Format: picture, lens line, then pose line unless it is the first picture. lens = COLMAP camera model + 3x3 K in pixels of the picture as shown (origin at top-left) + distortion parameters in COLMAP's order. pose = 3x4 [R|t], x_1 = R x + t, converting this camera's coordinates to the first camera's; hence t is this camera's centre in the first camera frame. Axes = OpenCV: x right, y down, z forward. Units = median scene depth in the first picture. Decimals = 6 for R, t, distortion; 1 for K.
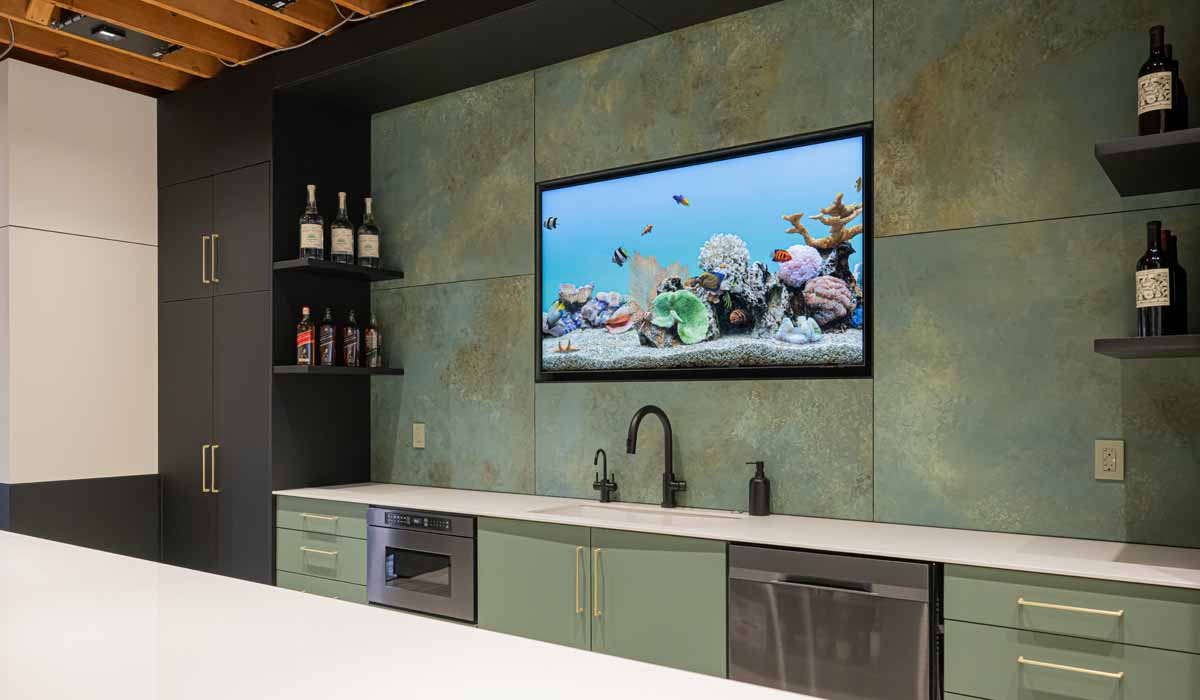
lens RADIAL K [[845.6, 0, 579.5], [0, 845.6, 403.6], [0, 0, 1]] dist [0.004424, 0.003914]
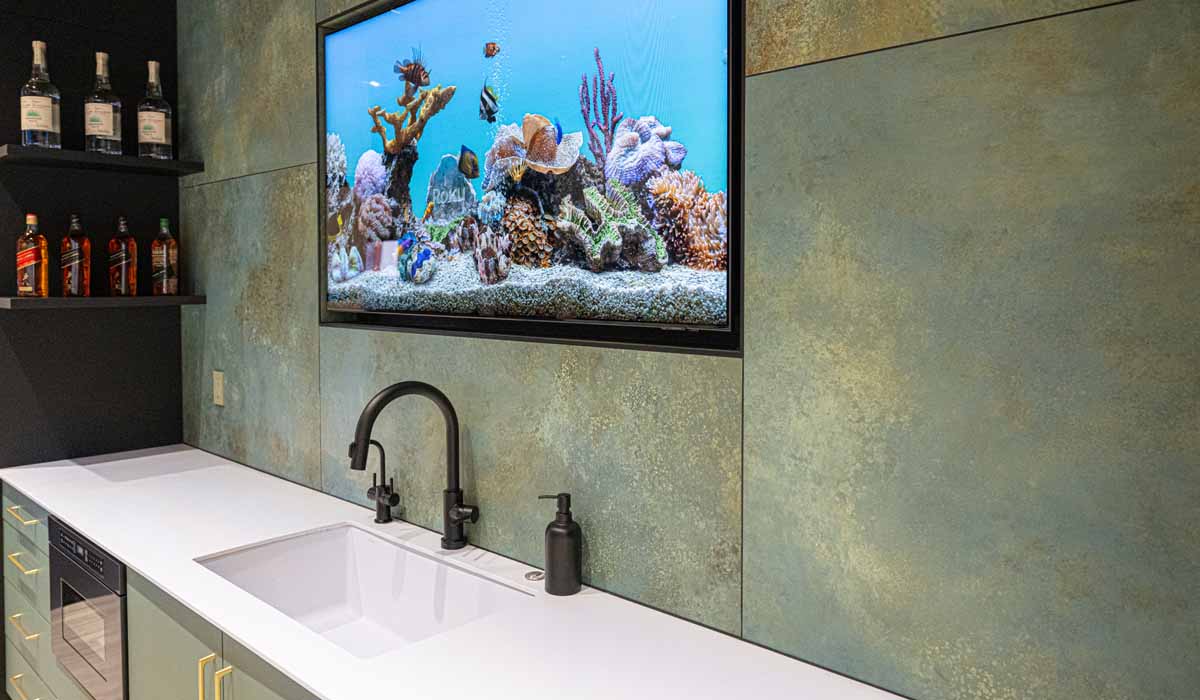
lens RADIAL K [[791.1, 0, 615.3], [0, 791.1, 309.4], [0, 0, 1]] dist [-0.000897, 0.003900]
pose [[0.993206, 0.005552, -0.116239, 0.303538], [-0.002240, 0.999588, 0.028604, -0.066889], [0.116350, -0.028149, 0.992809, 0.487738]]
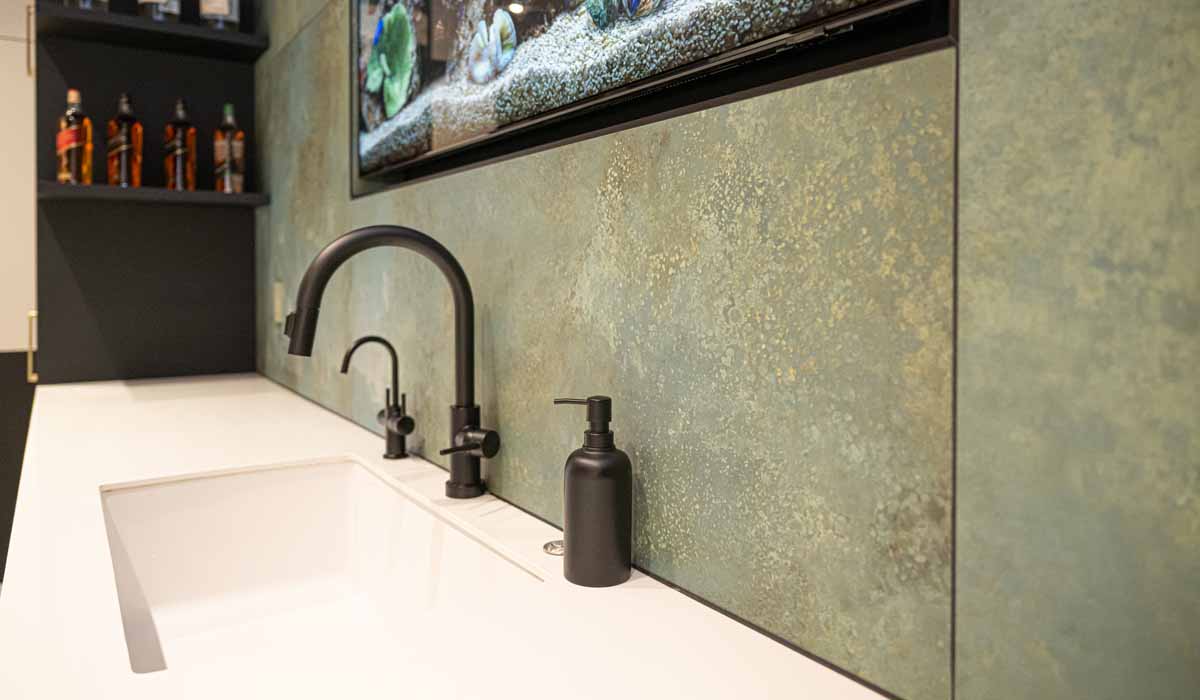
lens RADIAL K [[791.1, 0, 625.9], [0, 791.1, 284.9], [0, 0, 1]] dist [-0.000897, 0.003900]
pose [[0.942341, 0.007862, -0.334561, 0.312522], [-0.005768, 0.999957, 0.007253, 0.026473], [0.334604, -0.004905, 0.942346, 0.733218]]
